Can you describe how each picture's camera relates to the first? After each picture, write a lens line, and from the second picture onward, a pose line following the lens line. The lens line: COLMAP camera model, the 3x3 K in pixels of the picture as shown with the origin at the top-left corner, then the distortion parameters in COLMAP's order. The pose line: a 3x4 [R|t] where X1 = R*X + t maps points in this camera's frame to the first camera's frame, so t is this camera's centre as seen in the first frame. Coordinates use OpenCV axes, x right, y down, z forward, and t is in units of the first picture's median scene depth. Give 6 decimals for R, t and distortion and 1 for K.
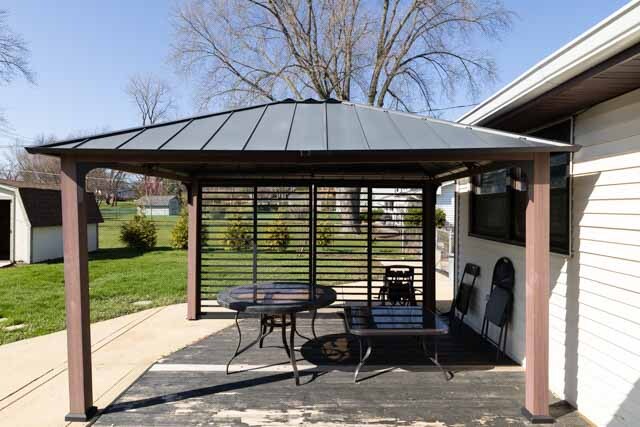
lens RADIAL K [[398.4, 0, 321.3], [0, 398.4, 206.8], [0, 0, 1]] dist [0.000442, -0.000161]
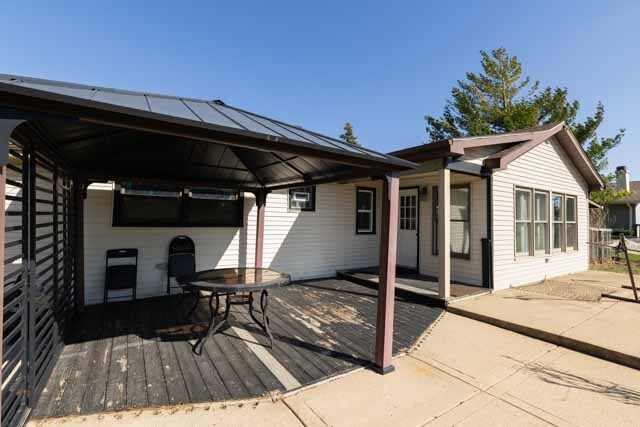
lens RADIAL K [[287.4, 0, 320.0], [0, 287.4, 213.5], [0, 0, 1]] dist [0.000041, 0.000038]
pose [[-0.547947, -0.010495, 0.836448, -0.926074], [-0.028435, 0.999577, -0.006086, 0.023275], [-0.836030, -0.027119, -0.548013, 1.241639]]
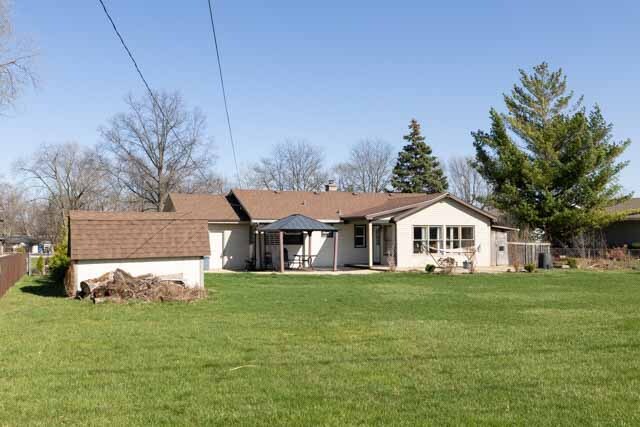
lens RADIAL K [[606.6, 0, 298.1], [0, 606.6, 213.1], [0, 0, 1]] dist [0.000848, 0.000170]
pose [[-0.344169, 0.021429, 0.938663, -6.926660], [-0.003837, 0.999699, -0.024229, -0.123337], [-0.938900, -0.011940, -0.343984, 3.566140]]
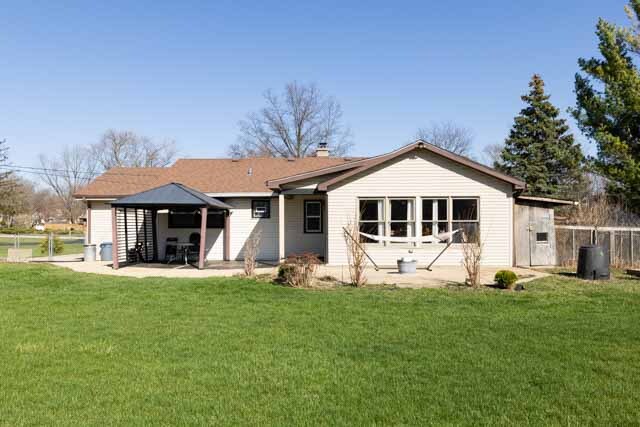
lens RADIAL K [[499.6, 0, 318.1], [0, 499.6, 223.9], [0, 0, 1]] dist [0.003072, -0.004419]
pose [[0.047794, -0.013529, 0.998766, -4.092761], [0.001763, 0.999908, 0.013460, -0.007201], [-0.998856, 0.001118, 0.047813, -0.311490]]
